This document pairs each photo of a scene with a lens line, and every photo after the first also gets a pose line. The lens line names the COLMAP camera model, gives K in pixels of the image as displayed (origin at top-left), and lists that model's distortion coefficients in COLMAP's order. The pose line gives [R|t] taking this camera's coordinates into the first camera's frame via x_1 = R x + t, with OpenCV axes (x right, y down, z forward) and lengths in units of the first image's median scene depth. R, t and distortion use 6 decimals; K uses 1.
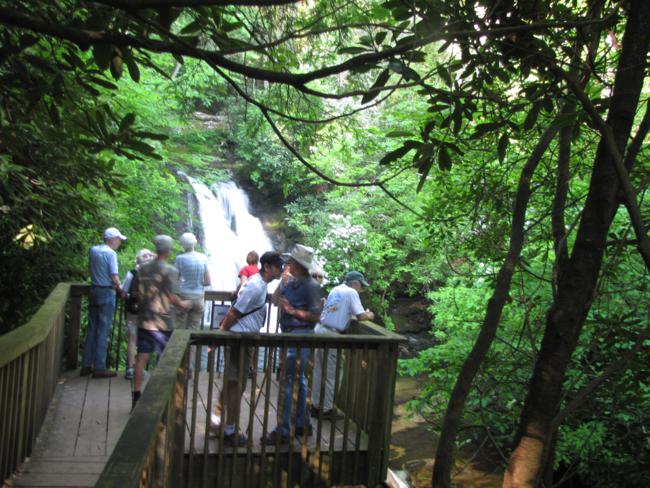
lens RADIAL K [[687.9, 0, 324.4], [0, 687.9, 243.9], [0, 0, 1]] dist [-0.008054, 0.000000]
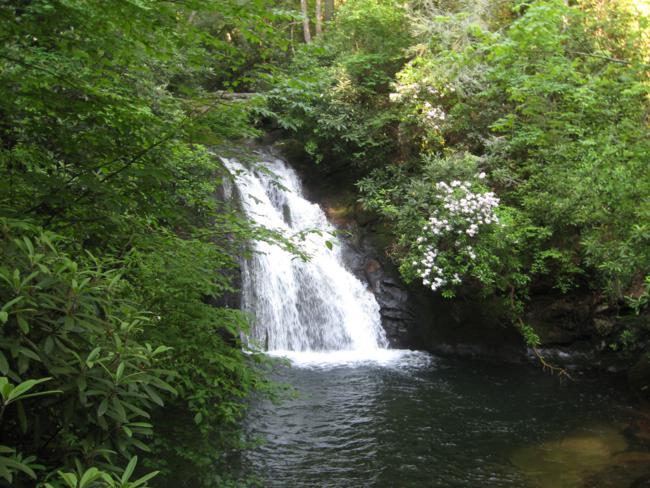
lens RADIAL K [[659.8, 0, 325.6], [0, 659.8, 244.6], [0, 0, 1]] dist [-0.000119, 0.000000]
pose [[0.996045, -0.083982, -0.029006, -0.080836], [0.084031, 0.996463, 0.000462, 0.007781], [0.028865, -0.002897, 0.999579, 0.321752]]
